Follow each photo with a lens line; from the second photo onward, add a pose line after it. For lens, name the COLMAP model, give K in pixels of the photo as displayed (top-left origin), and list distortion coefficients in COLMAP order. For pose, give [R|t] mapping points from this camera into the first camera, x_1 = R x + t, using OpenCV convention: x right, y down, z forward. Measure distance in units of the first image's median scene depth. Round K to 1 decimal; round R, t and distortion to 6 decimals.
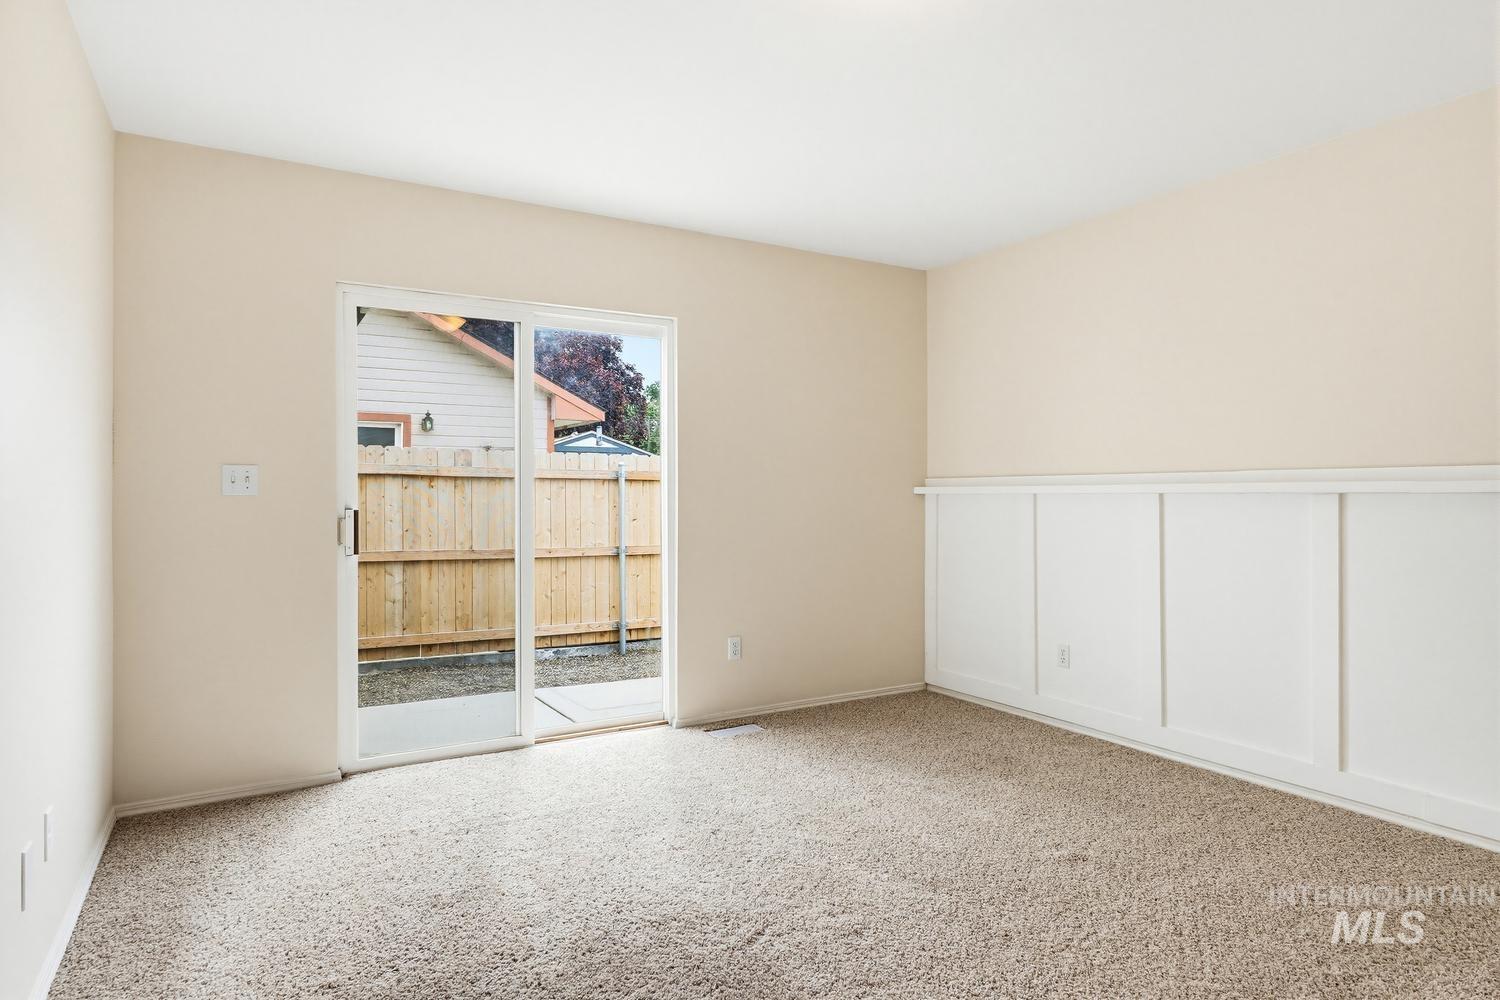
lens RADIAL K [[879.4, 0, 752.3], [0, 879.4, 498.0], [0, 0, 1]] dist [0.003569, 0.001097]
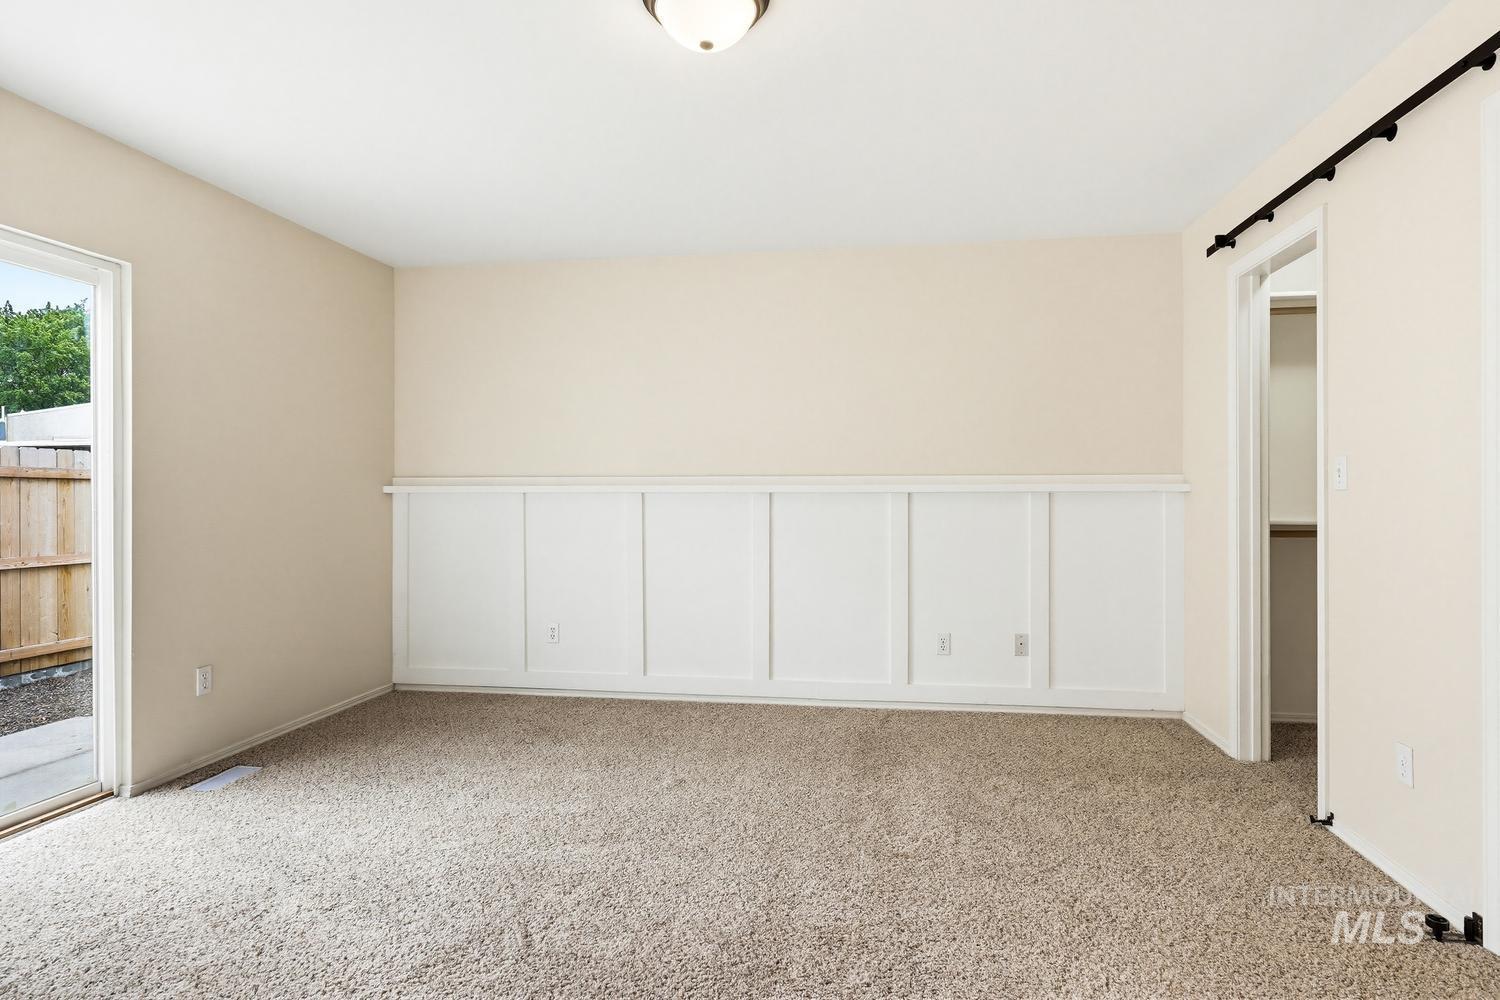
lens RADIAL K [[778.1, 0, 811.8], [0, 778.1, 502.7], [0, 0, 1]] dist [-0.000999, 0.000427]
pose [[0.614253, -0.008492, 0.789064, -0.251574], [0.003500, 0.999962, 0.008037, 0.001176], [-0.789102, -0.002175, 0.614259, 0.110642]]
